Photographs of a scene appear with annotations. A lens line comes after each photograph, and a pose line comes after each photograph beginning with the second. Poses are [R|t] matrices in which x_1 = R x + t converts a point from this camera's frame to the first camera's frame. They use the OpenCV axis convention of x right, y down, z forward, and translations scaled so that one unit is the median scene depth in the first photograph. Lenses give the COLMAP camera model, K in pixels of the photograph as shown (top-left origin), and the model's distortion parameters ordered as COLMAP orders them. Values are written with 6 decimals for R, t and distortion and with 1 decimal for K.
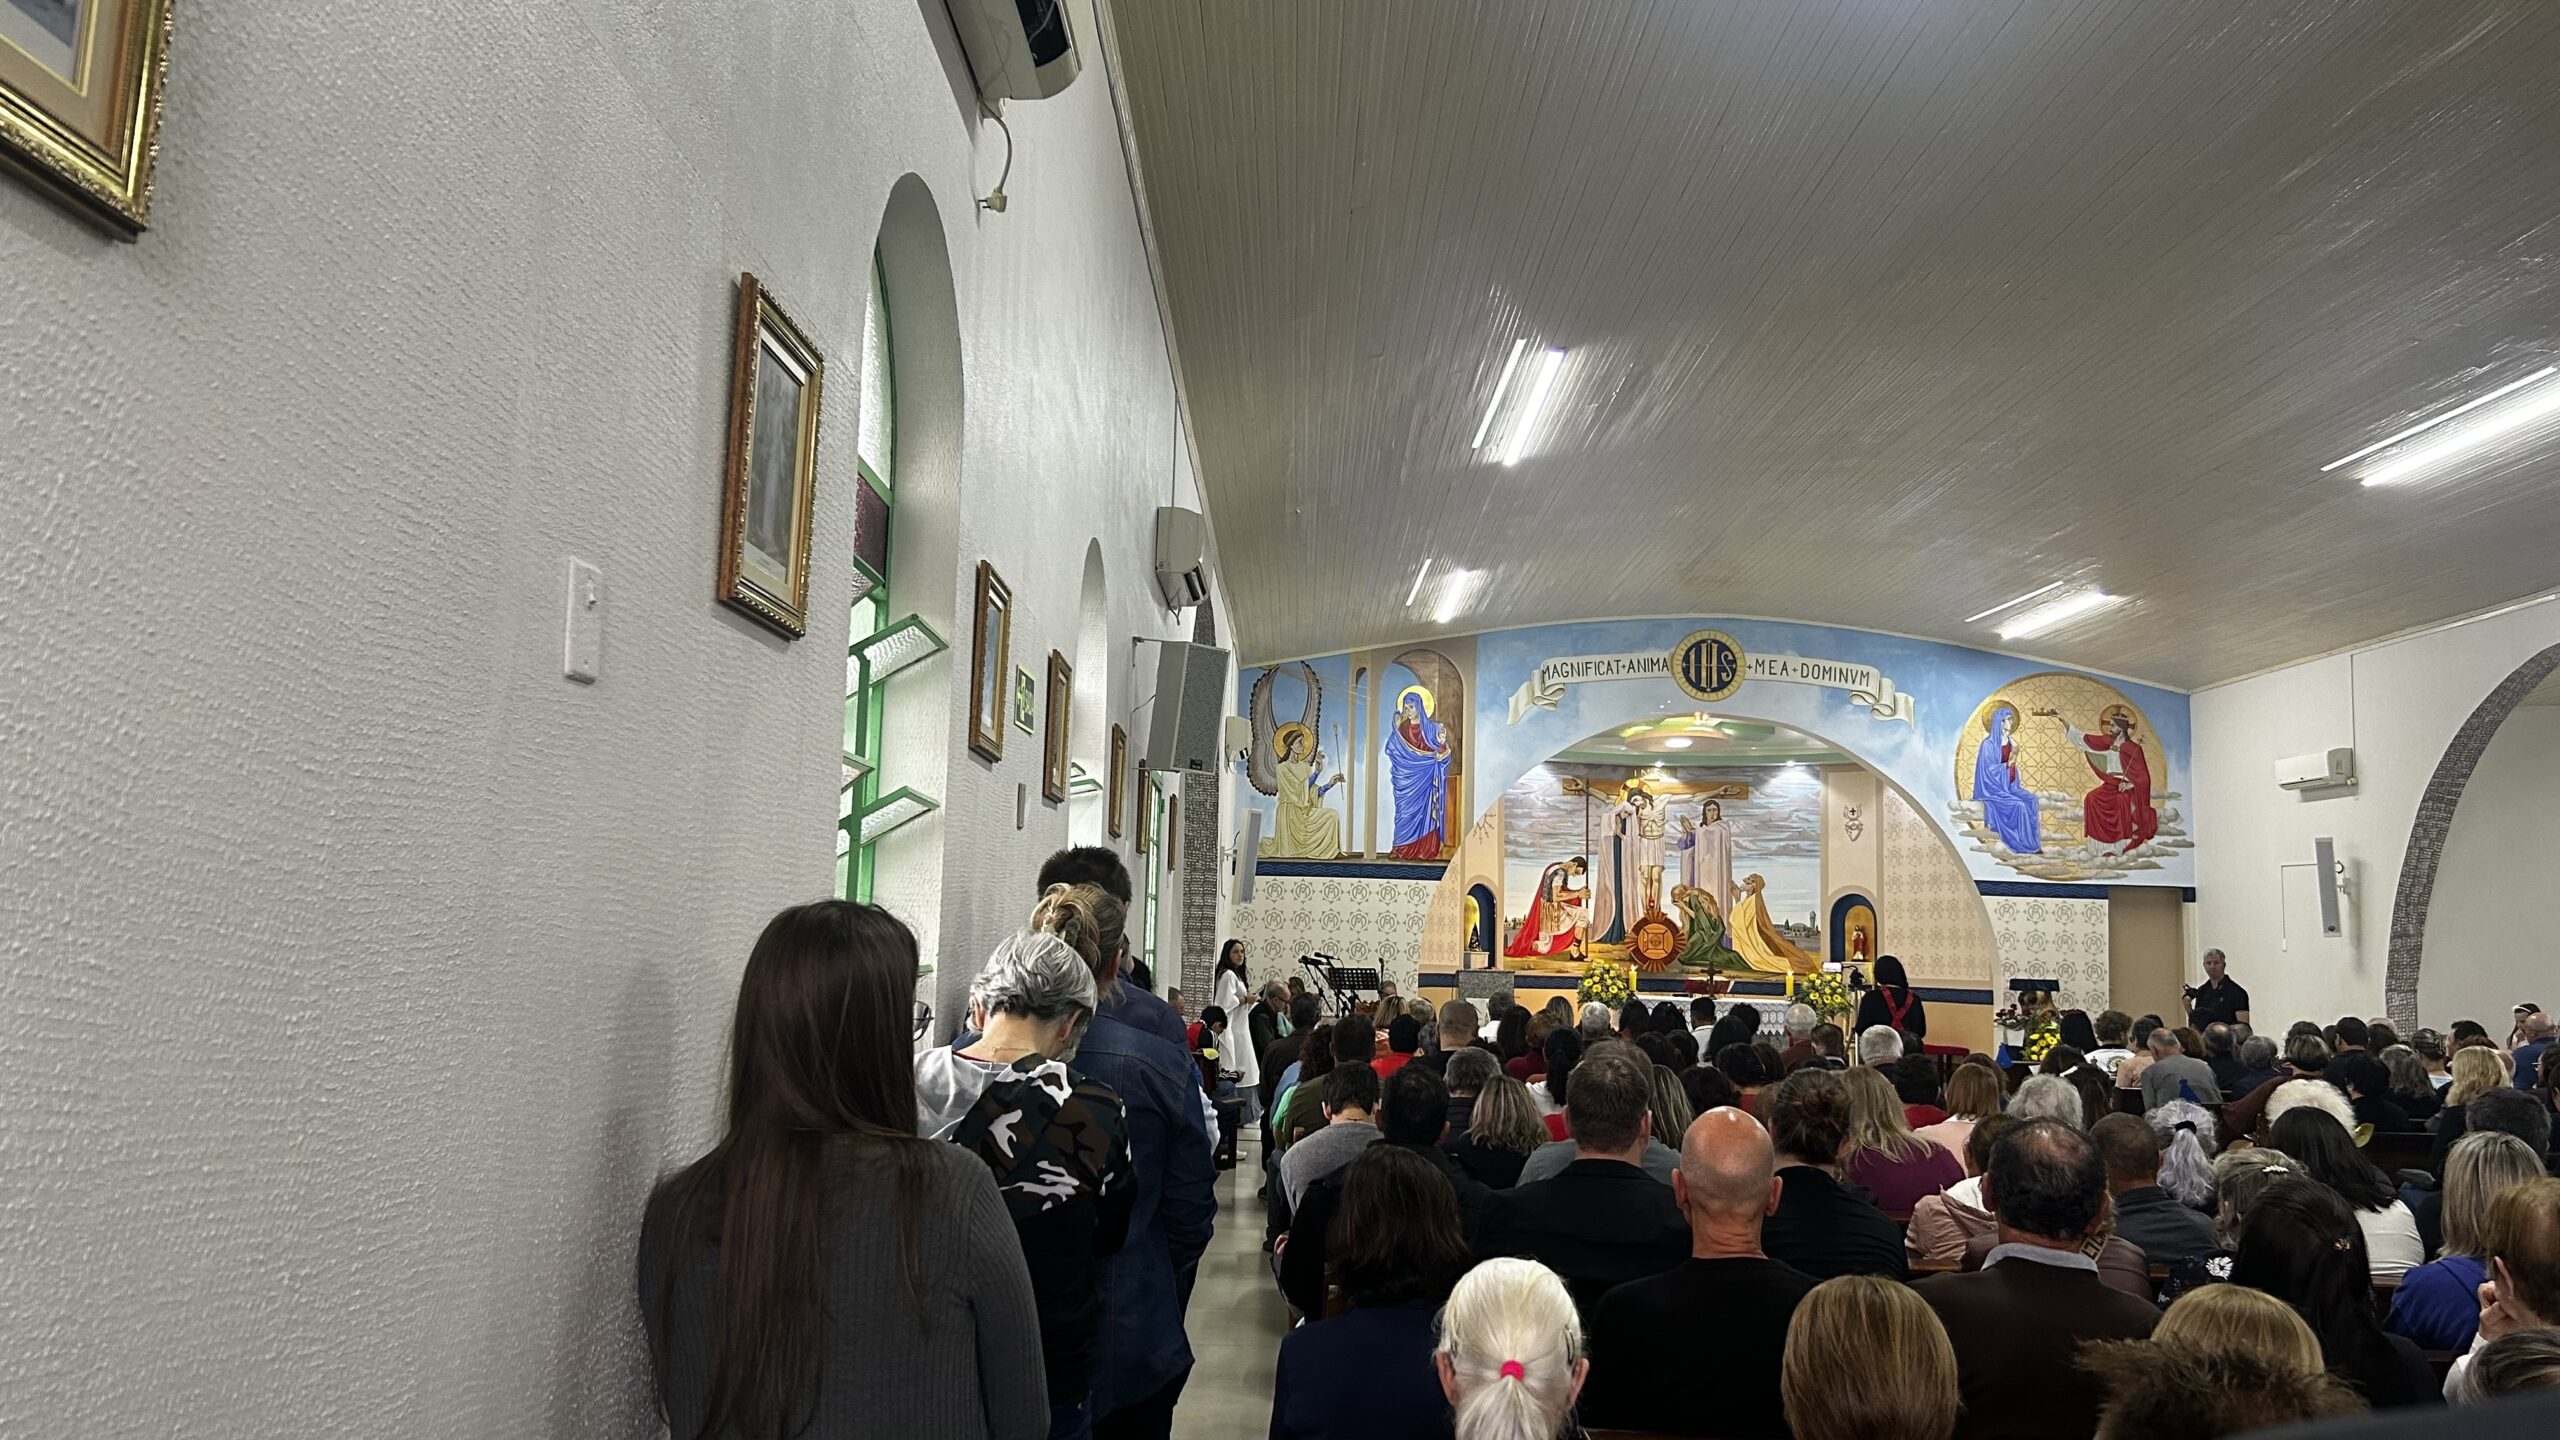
lens RADIAL K [[1934.8, 0, 1280.1], [0, 1934.8, 727.9], [0, 0, 1]] dist [0.175557, -0.558529]
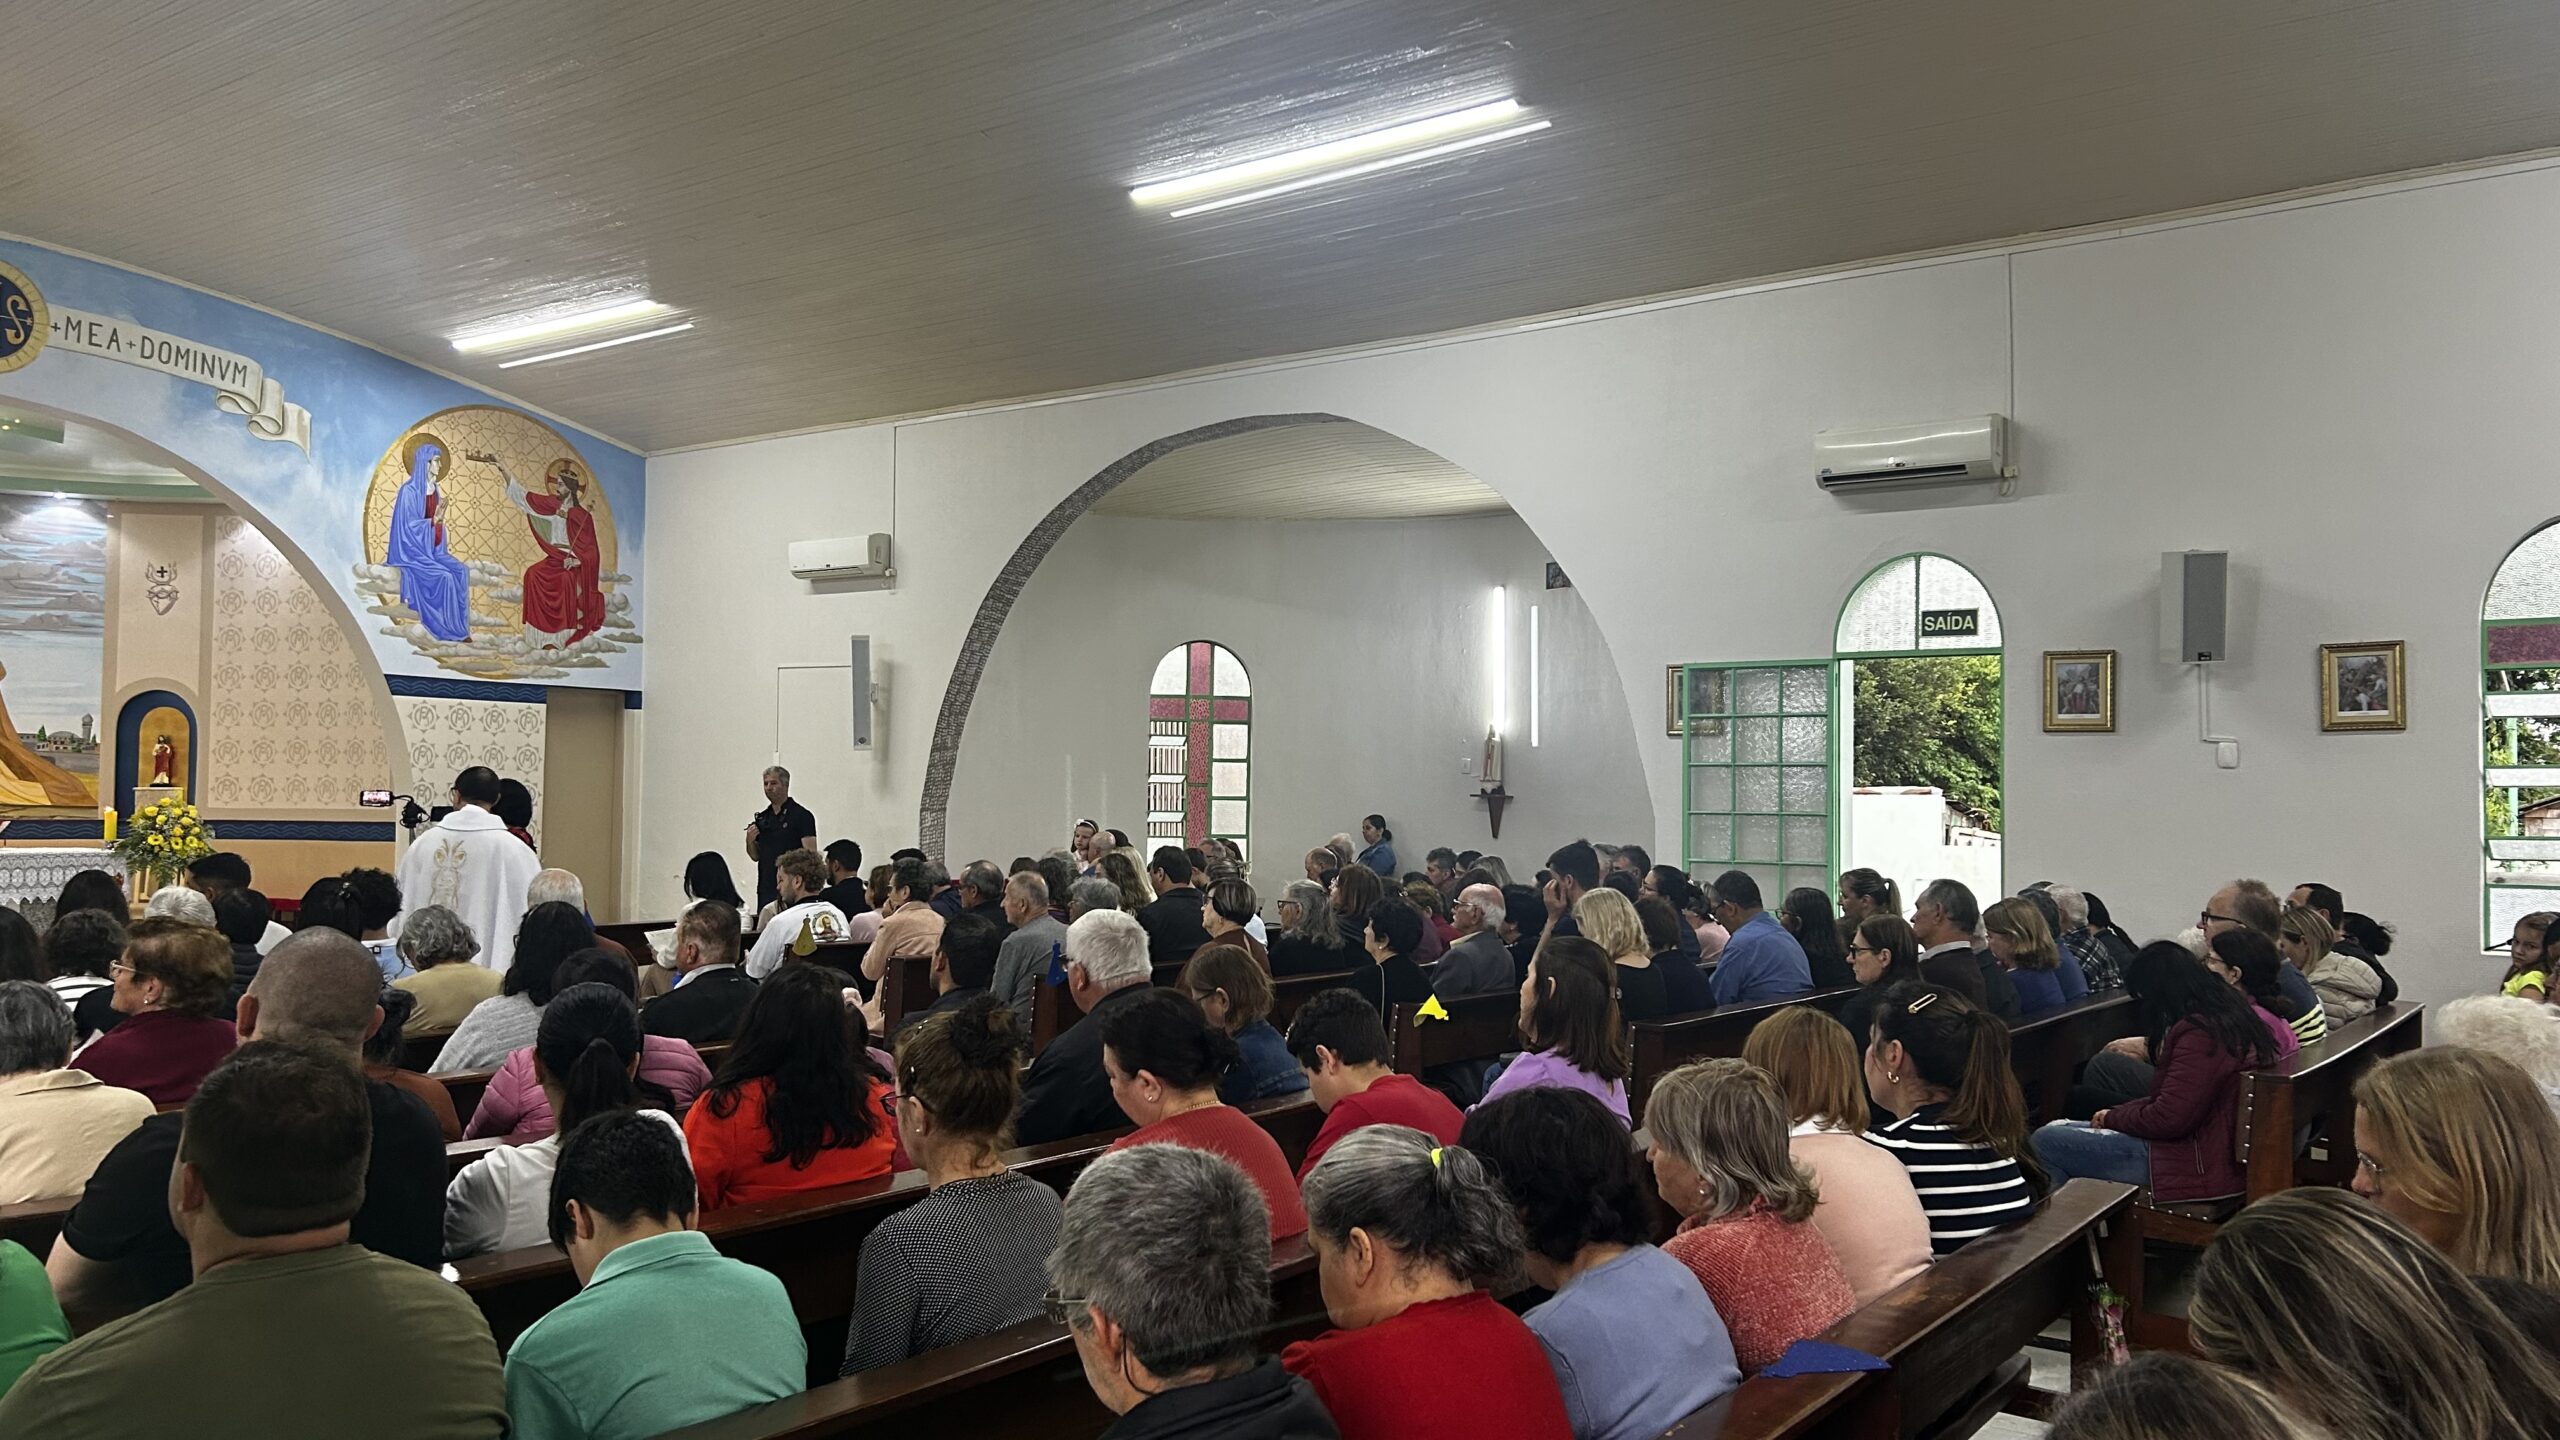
lens RADIAL K [[1919.1, 0, 1285.2], [0, 1919.1, 738.7], [0, 0, 1]] dist [0.008875, 0.000698]
pose [[0.577098, 0.005068, 0.816660, -0.038693], [-0.085471, 0.994864, 0.054225, 0.033929], [-0.812190, -0.101094, 0.574567, 0.309146]]
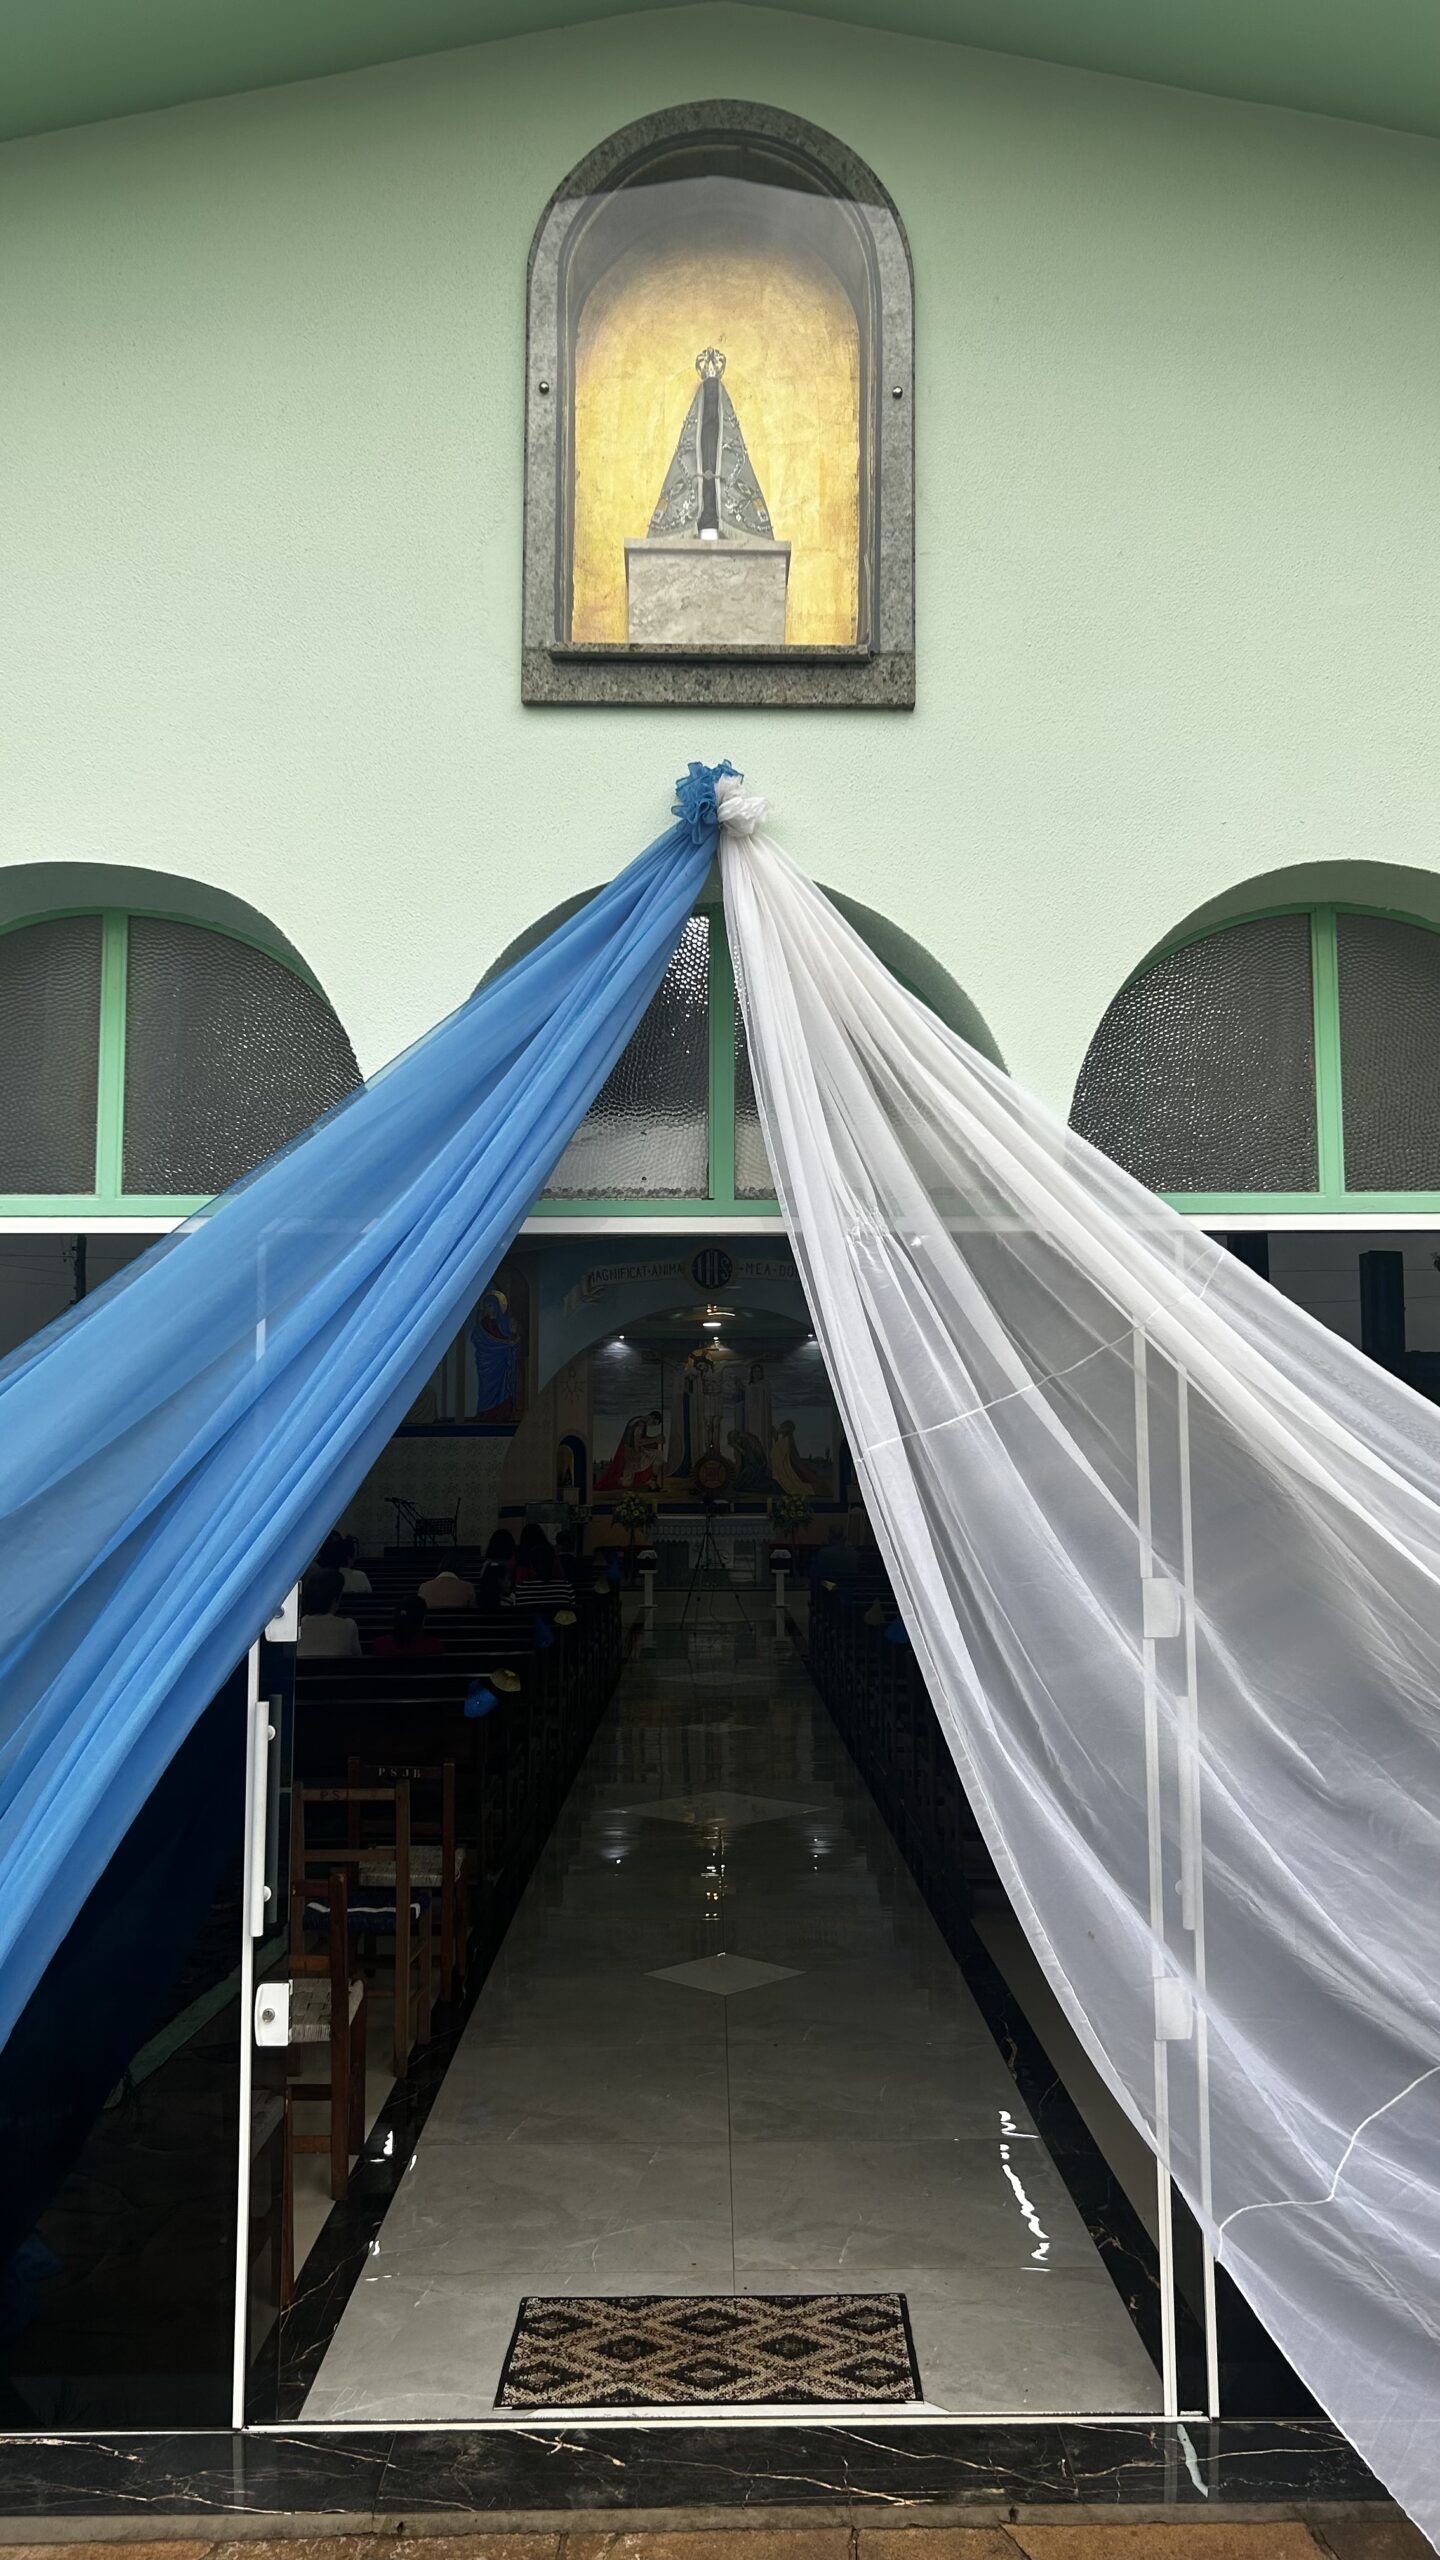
lens RADIAL K [[1956.8, 0, 724.6], [0, 1956.8, 1278.8], [0, 0, 1]] dist [0.042247, -0.035961]
pose [[0.999509, -0.030118, 0.008626, 0.219627], [0.030013, 0.999478, 0.011994, -0.041171], [-0.008982, -0.011729, 0.999891, -0.344164]]
